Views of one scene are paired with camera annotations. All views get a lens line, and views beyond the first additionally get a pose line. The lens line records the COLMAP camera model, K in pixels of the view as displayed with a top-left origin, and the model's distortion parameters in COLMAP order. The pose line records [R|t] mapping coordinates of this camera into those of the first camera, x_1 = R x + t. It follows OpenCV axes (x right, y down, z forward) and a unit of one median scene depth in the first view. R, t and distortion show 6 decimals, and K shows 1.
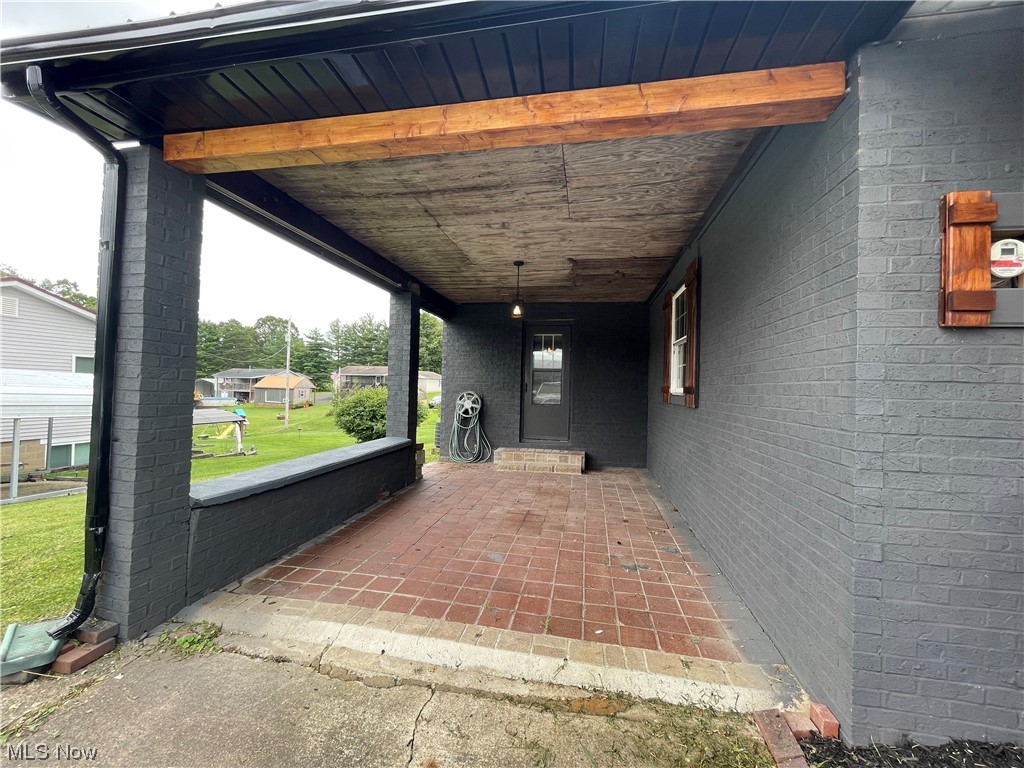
lens RADIAL K [[412.9, 0, 511.6], [0, 412.9, 380.4], [0, 0, 1]] dist [-0.000675, -0.000296]
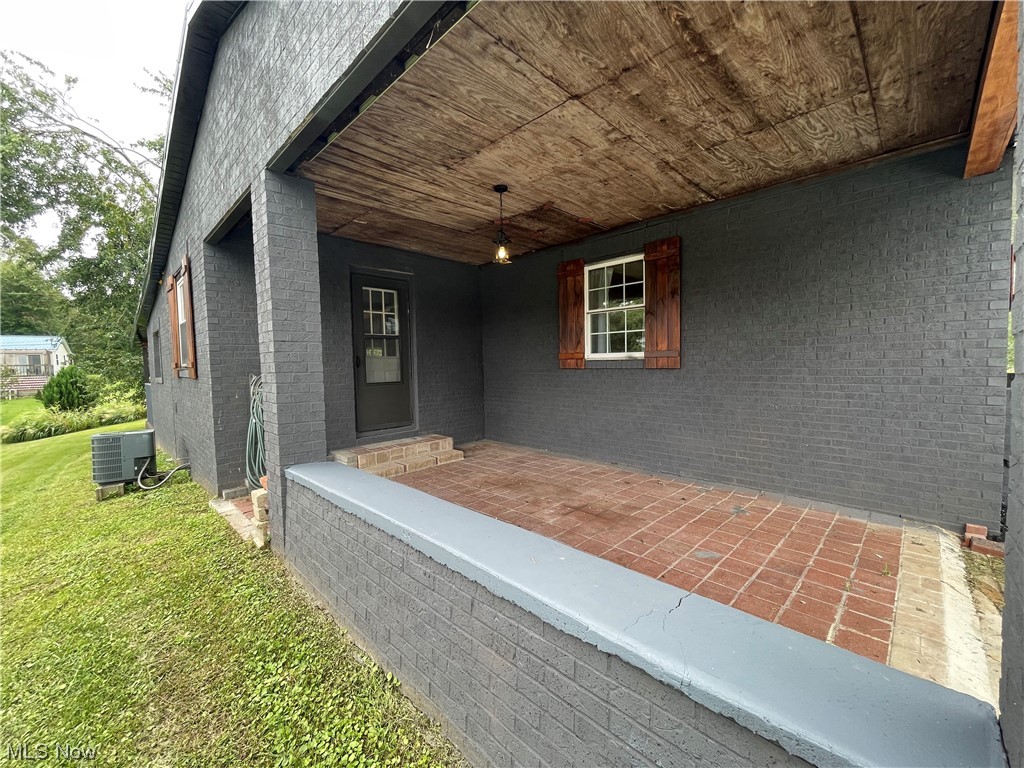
lens RADIAL K [[412.9, 0, 514.4], [0, 412.9, 379.1], [0, 0, 1]] dist [-0.000675, -0.000296]
pose [[0.566664, -0.071655, 0.820827, -0.828938], [0.019269, 0.997091, 0.073740, 0.001844], [-0.823724, -0.025970, 0.566396, 0.767702]]
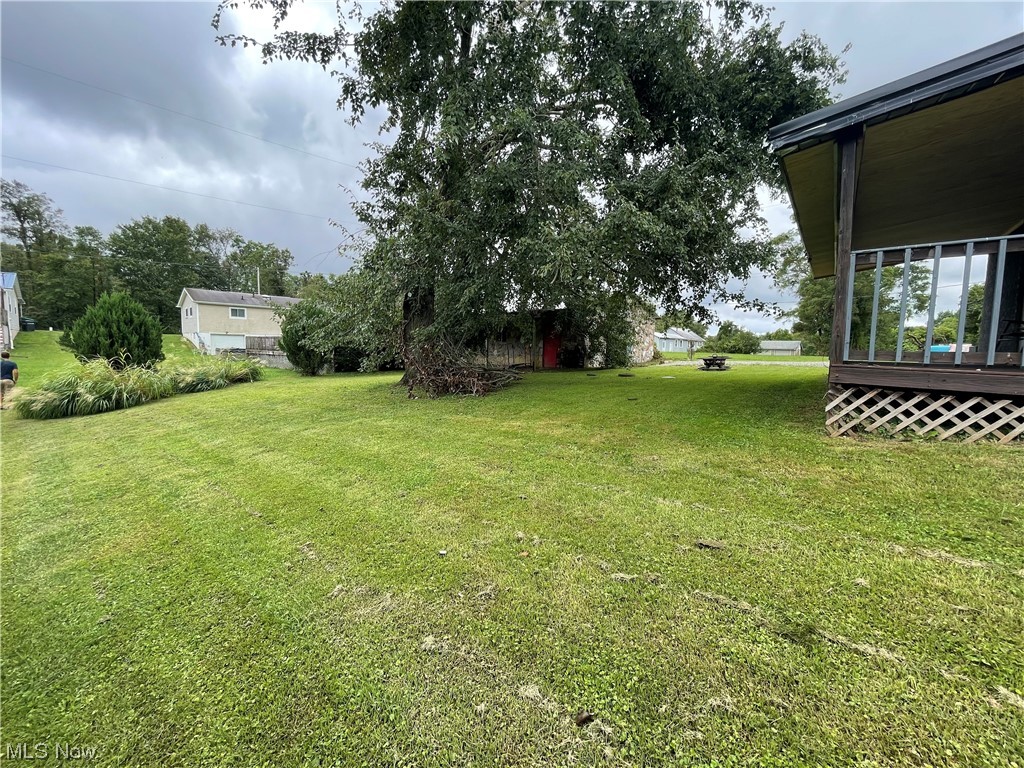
lens RADIAL K [[412.9, 0, 514.4], [0, 412.9, 380.8], [0, 0, 1]] dist [-0.000675, -0.000296]
pose [[0.462572, -0.084784, 0.882519, -1.194280], [-0.027501, 0.993566, 0.109867, 0.380271], [-0.886155, -0.075091, 0.457264, 4.526299]]
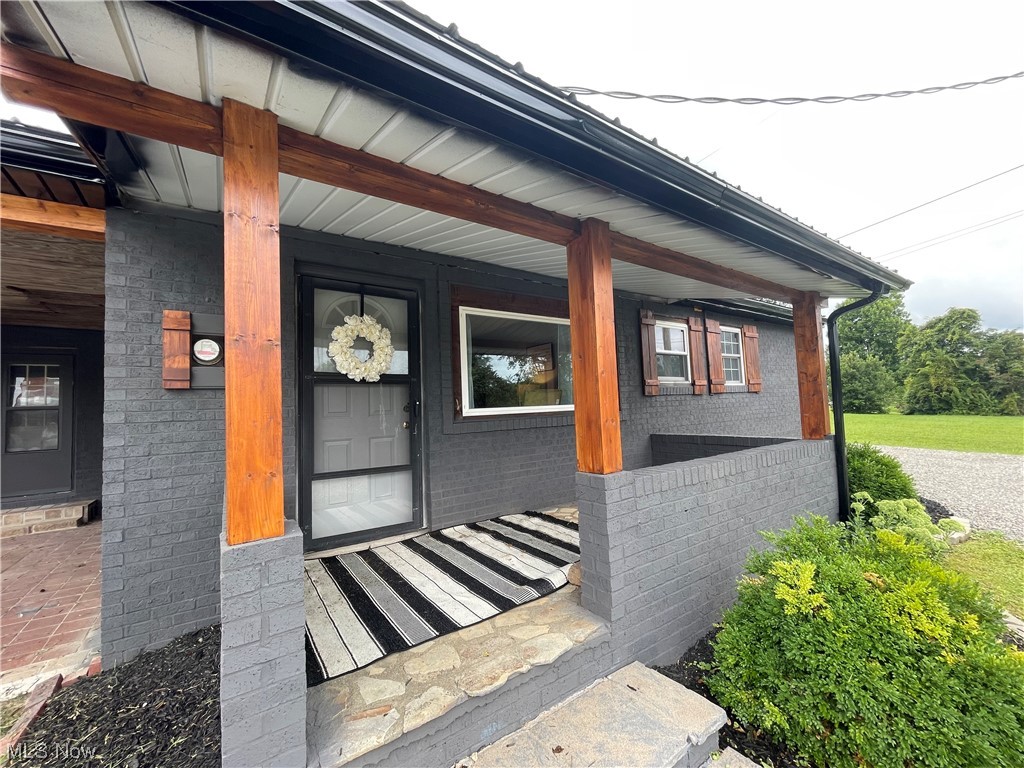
lens RADIAL K [[412.9, 0, 508.6], [0, 412.9, 382.8], [0, 0, 1]] dist [-0.000675, -0.000296]
pose [[0.707778, -0.013166, 0.706313, 0.360294], [0.047028, 0.998486, -0.028514, -0.017445], [-0.704868, 0.053398, 0.707326, -0.492540]]
